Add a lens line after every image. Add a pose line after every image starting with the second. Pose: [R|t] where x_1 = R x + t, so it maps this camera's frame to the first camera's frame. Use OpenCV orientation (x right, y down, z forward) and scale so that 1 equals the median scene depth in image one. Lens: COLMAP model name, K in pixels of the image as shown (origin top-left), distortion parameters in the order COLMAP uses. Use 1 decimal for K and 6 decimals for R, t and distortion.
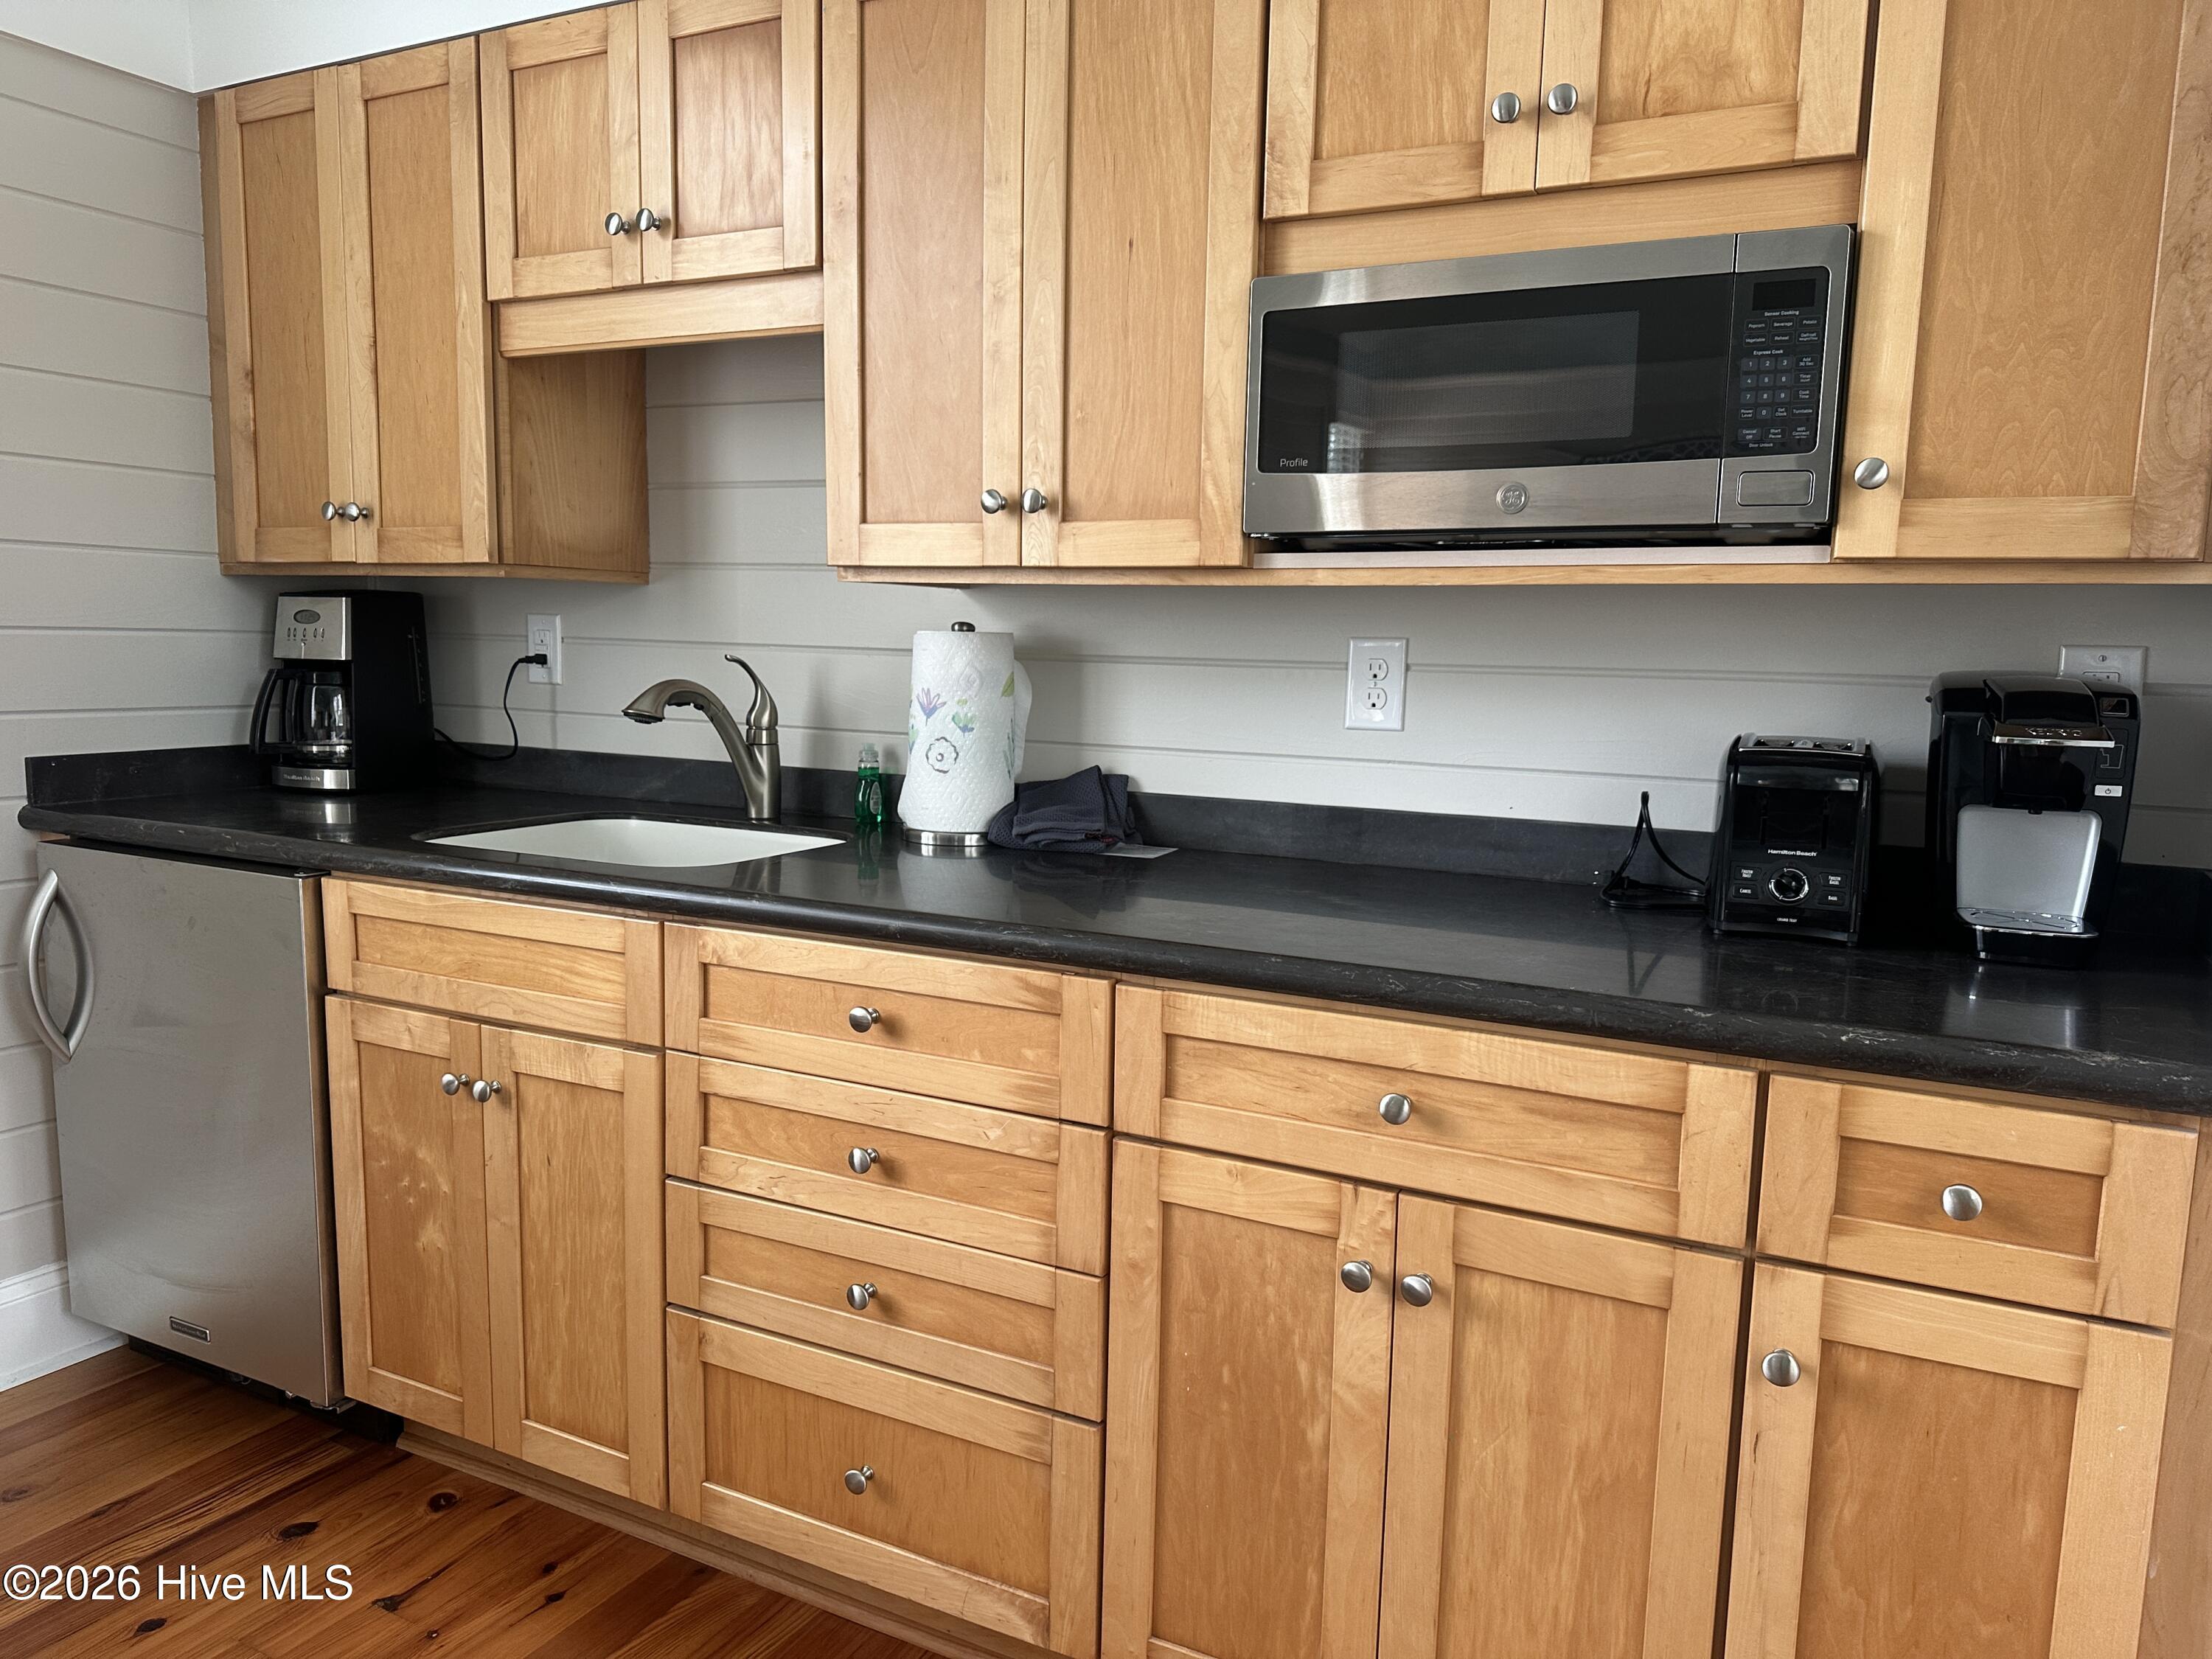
lens RADIAL K [[1559.9, 0, 1107.4], [0, 1559.9, 837.7], [0, 0, 1]] dist [-0.001163, -0.021741]
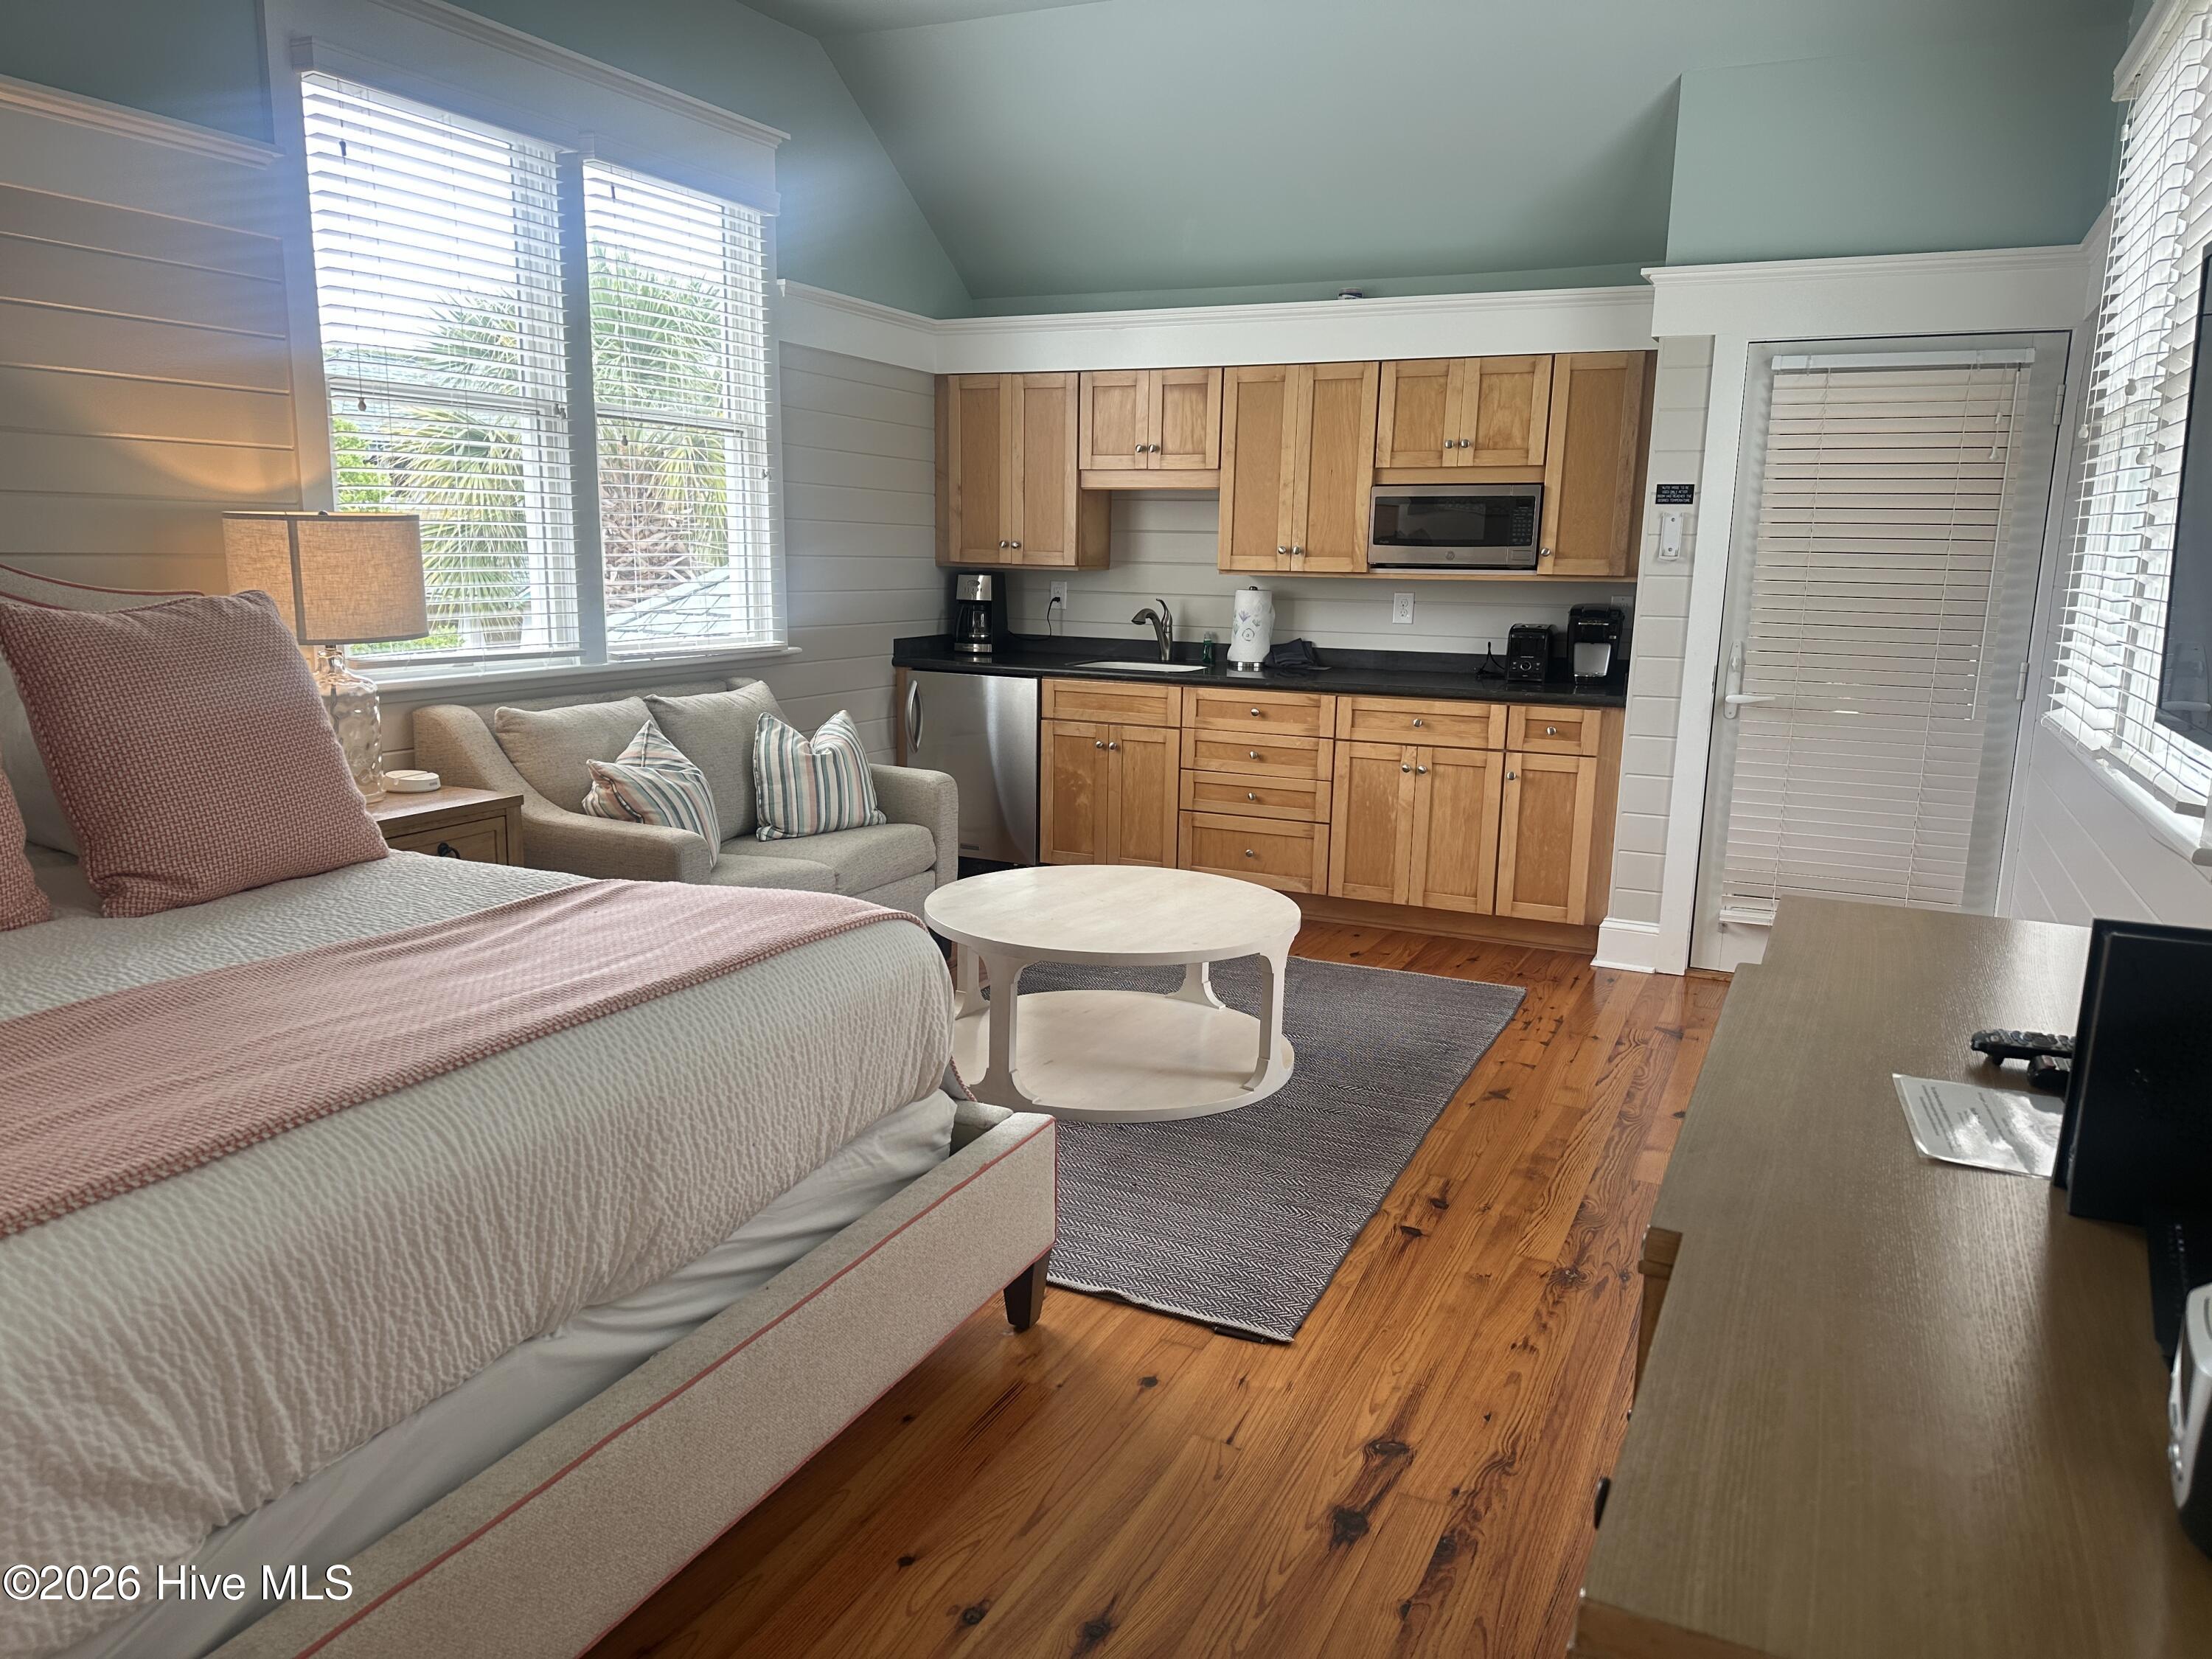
lens RADIAL K [[1559.9, 0, 1057.3], [0, 1559.9, 893.4], [0, 0, 1]] dist [-0.001163, -0.021741]
pose [[0.999845, -0.012495, 0.012430, -0.616146], [0.011246, 0.995323, 0.095944, 0.174431], [-0.013571, -0.095789, 0.995309, -2.325457]]
